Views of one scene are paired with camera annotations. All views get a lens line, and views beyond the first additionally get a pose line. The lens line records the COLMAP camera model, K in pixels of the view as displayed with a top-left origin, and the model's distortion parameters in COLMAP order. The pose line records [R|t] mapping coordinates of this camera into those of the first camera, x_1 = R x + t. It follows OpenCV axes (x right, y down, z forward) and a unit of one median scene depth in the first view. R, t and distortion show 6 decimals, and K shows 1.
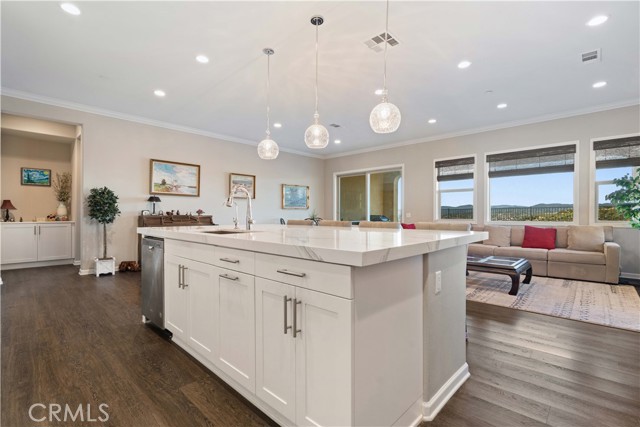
lens RADIAL K [[296.5, 0, 318.6], [0, 296.5, 212.5], [0, 0, 1]] dist [-0.002085, 0.000891]
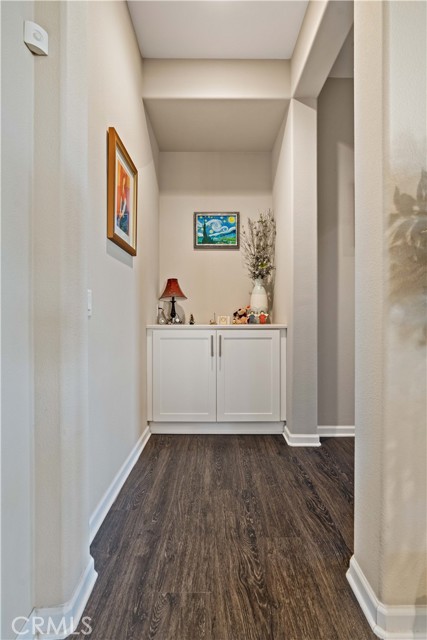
lens RADIAL K [[296.5, 0, 216.9], [0, 296.5, 320.6], [0, 0, 1]] dist [-0.002085, 0.000891]
pose [[0.693784, 0.001218, -0.720182, -0.622282], [0.006867, 0.999942, 0.008306, 0.020891], [0.720151, -0.010708, 0.693735, 0.682213]]
